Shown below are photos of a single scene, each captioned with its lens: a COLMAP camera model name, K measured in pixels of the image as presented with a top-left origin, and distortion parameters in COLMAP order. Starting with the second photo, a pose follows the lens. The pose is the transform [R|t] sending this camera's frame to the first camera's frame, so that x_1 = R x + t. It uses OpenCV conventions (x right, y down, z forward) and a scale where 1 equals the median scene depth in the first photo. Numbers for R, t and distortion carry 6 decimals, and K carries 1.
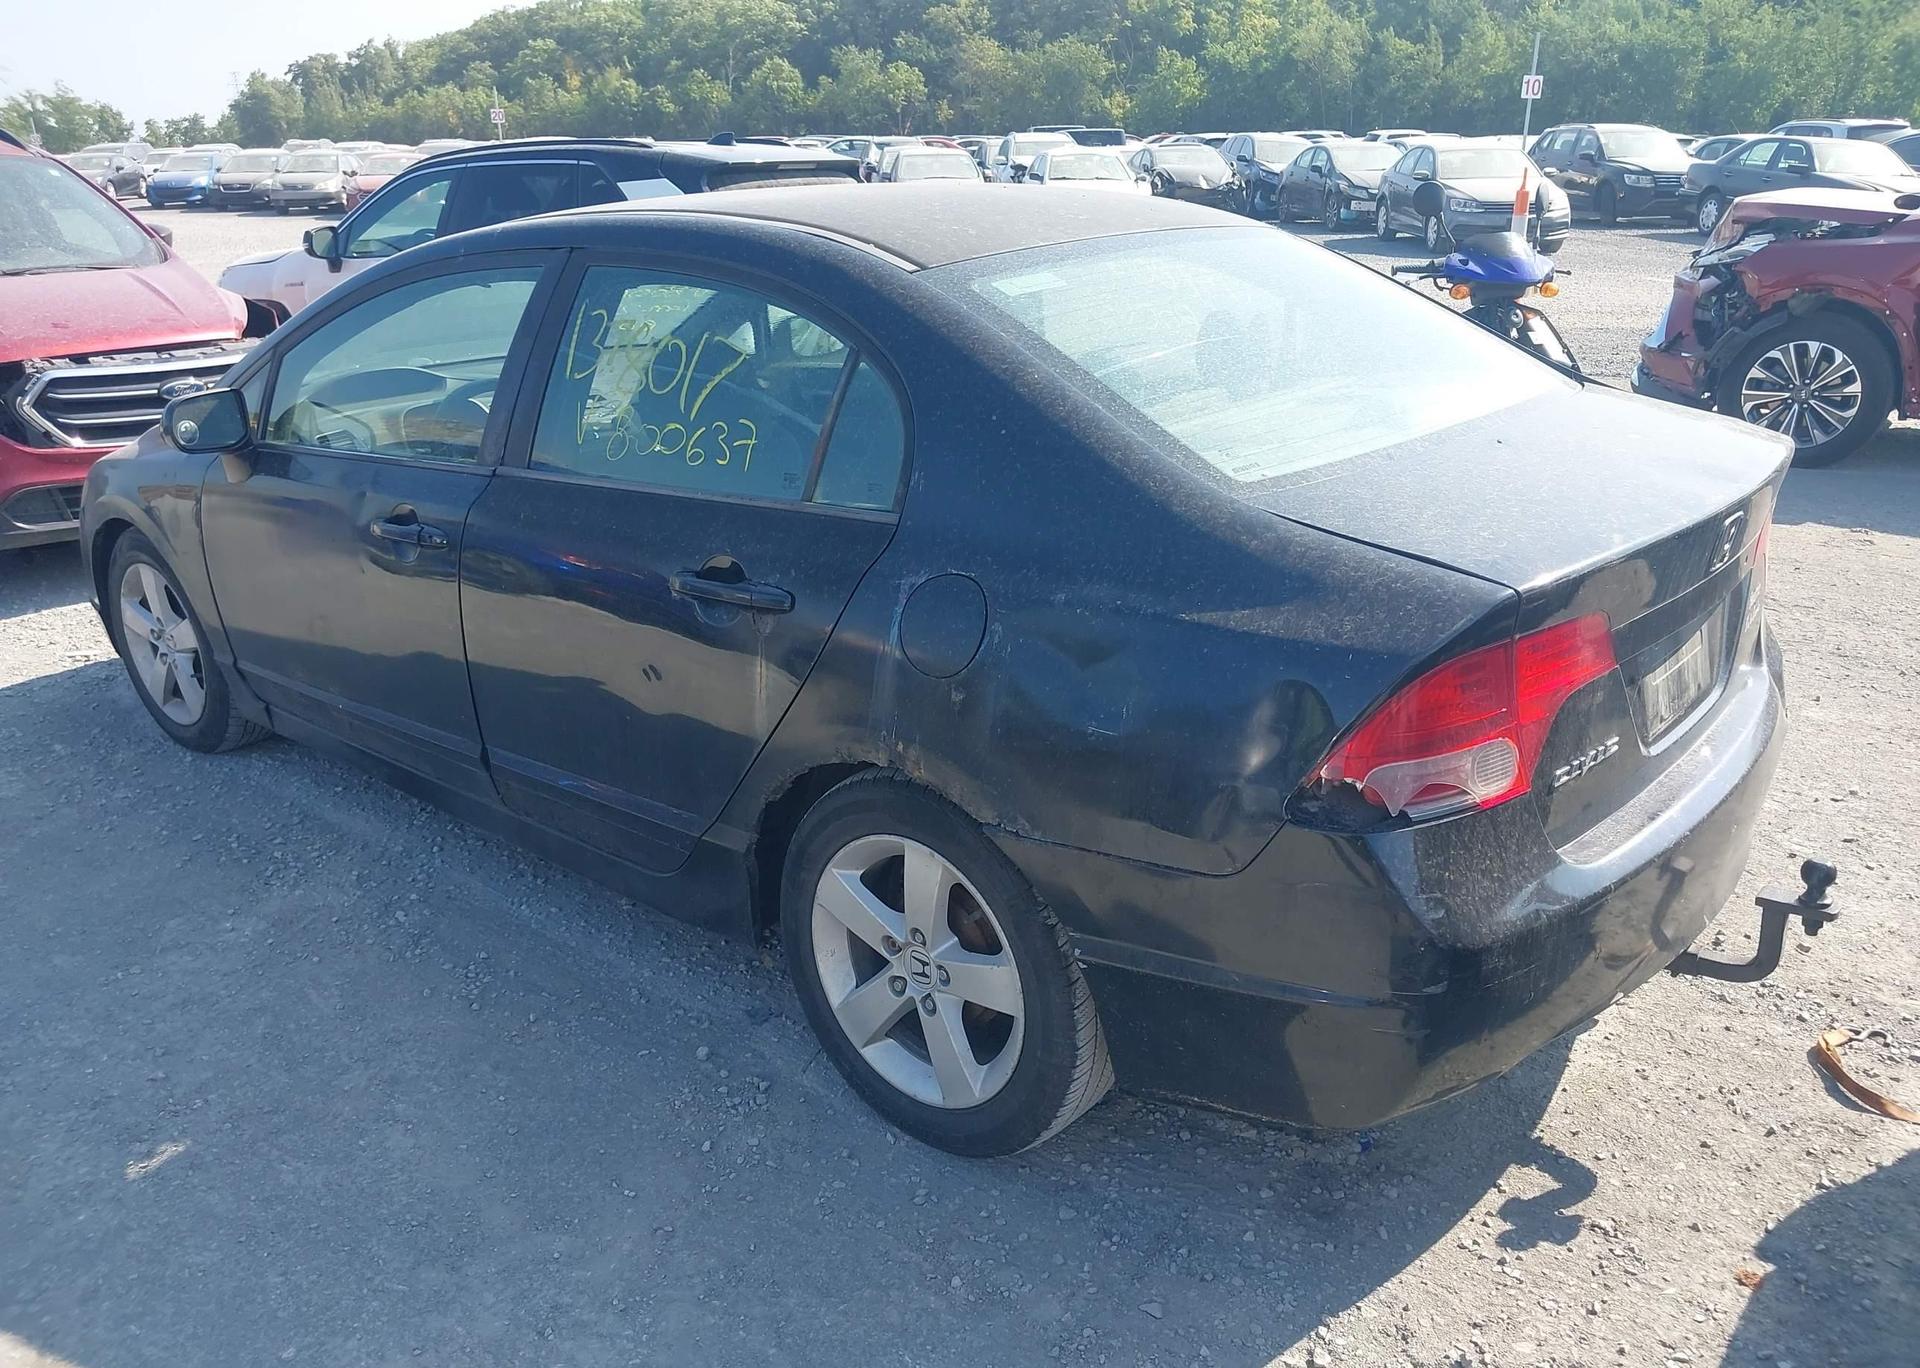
lens RADIAL K [[1508.4, 0, 970.9], [0, 1508.4, 669.4], [0, 0, 1]] dist [0.030407, -0.037713]
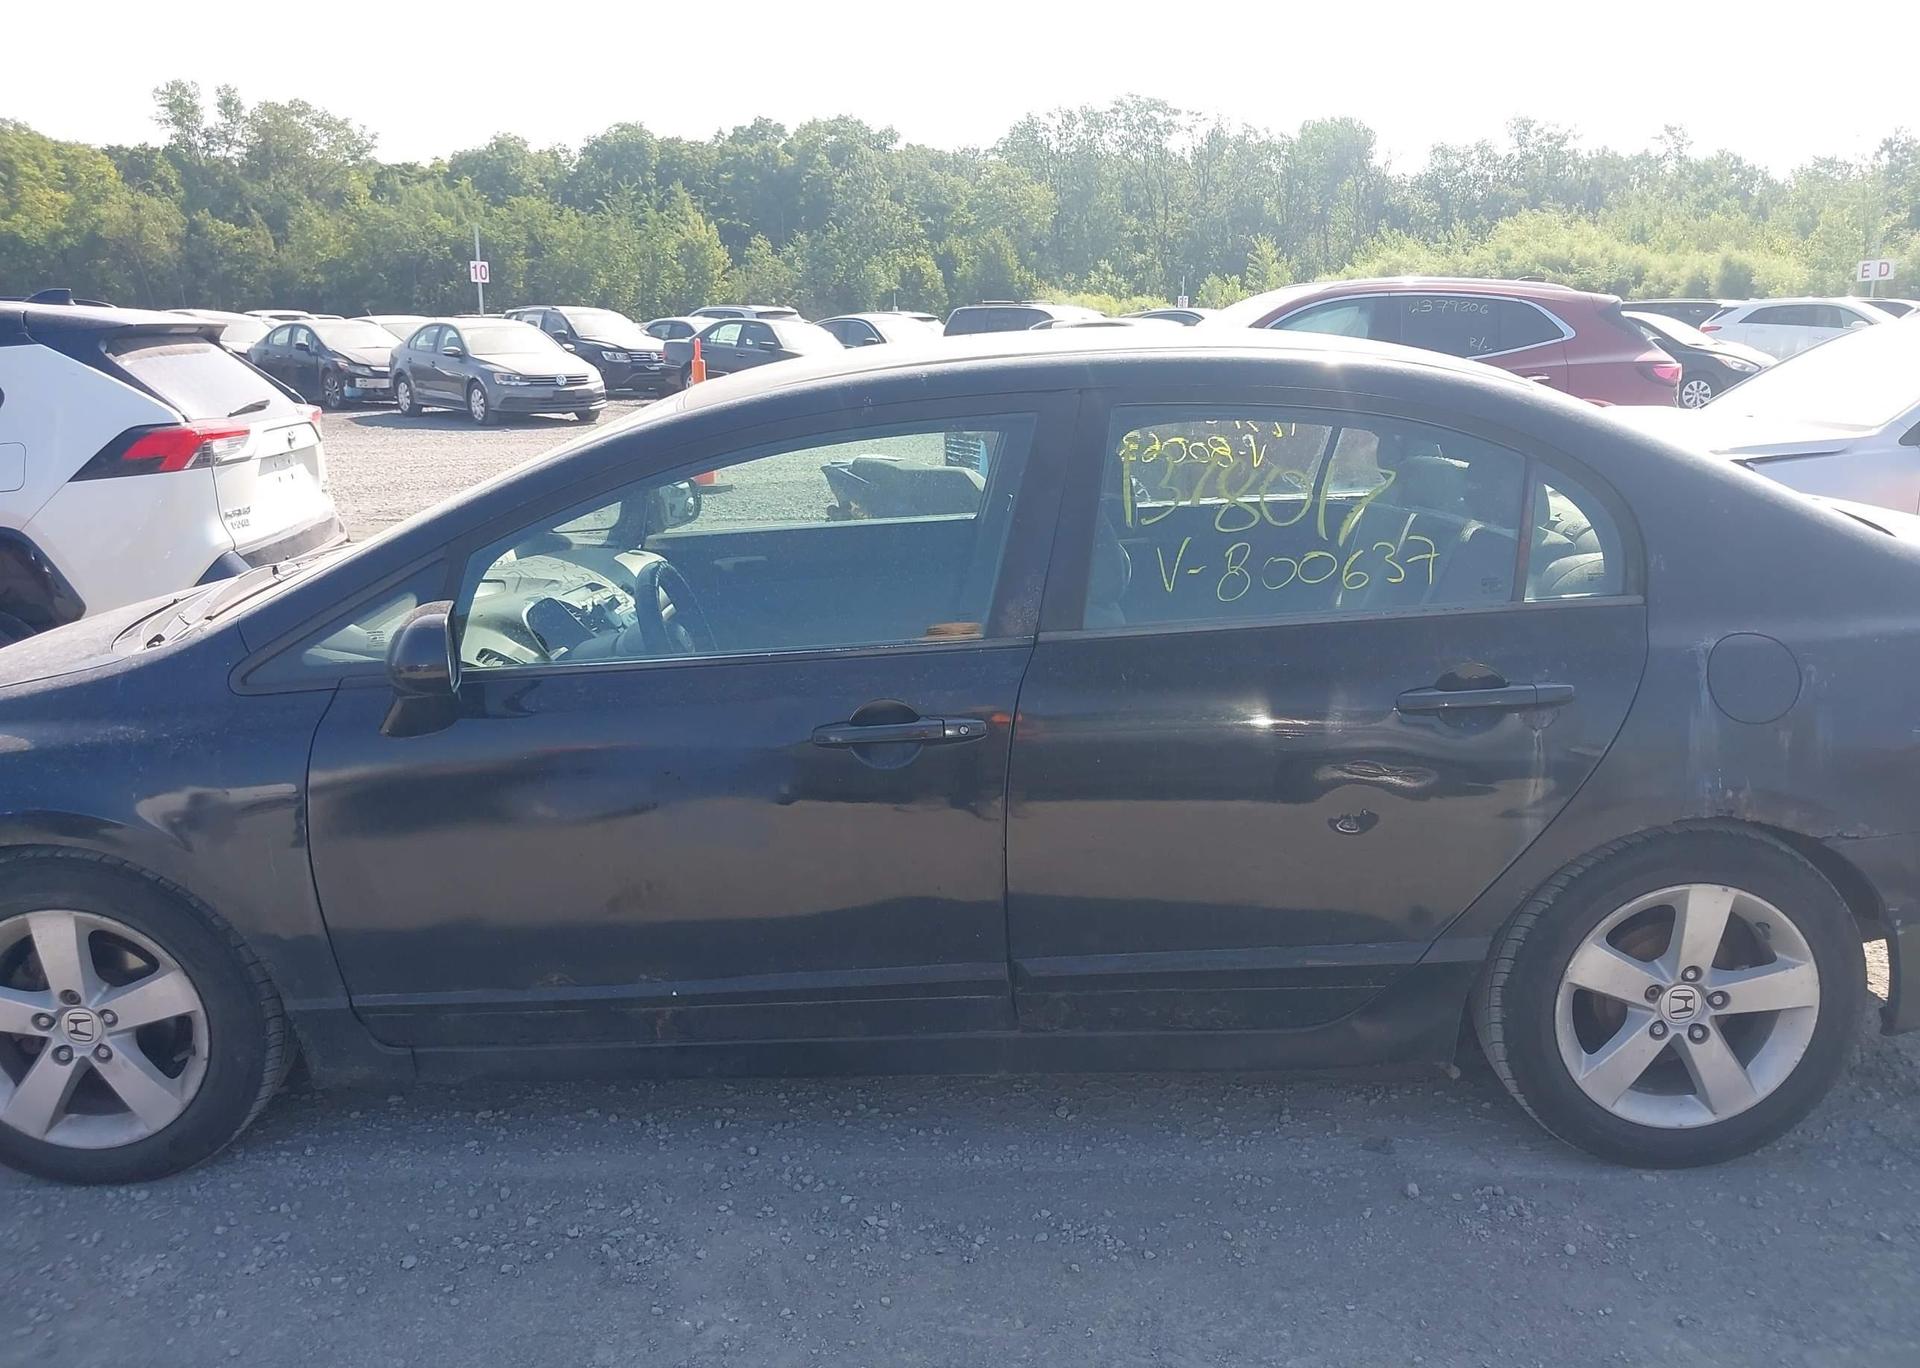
lens RADIAL K [[1508.4, 0, 957.1], [0, 1508.4, 678.2], [0, 0, 1]] dist [0.030407, -0.037713]
pose [[0.757928, -0.144231, 0.636194, -0.811508], [0.211069, 0.977012, -0.029960, -0.082441], [-0.617248, 0.156989, 0.770948, 0.323477]]
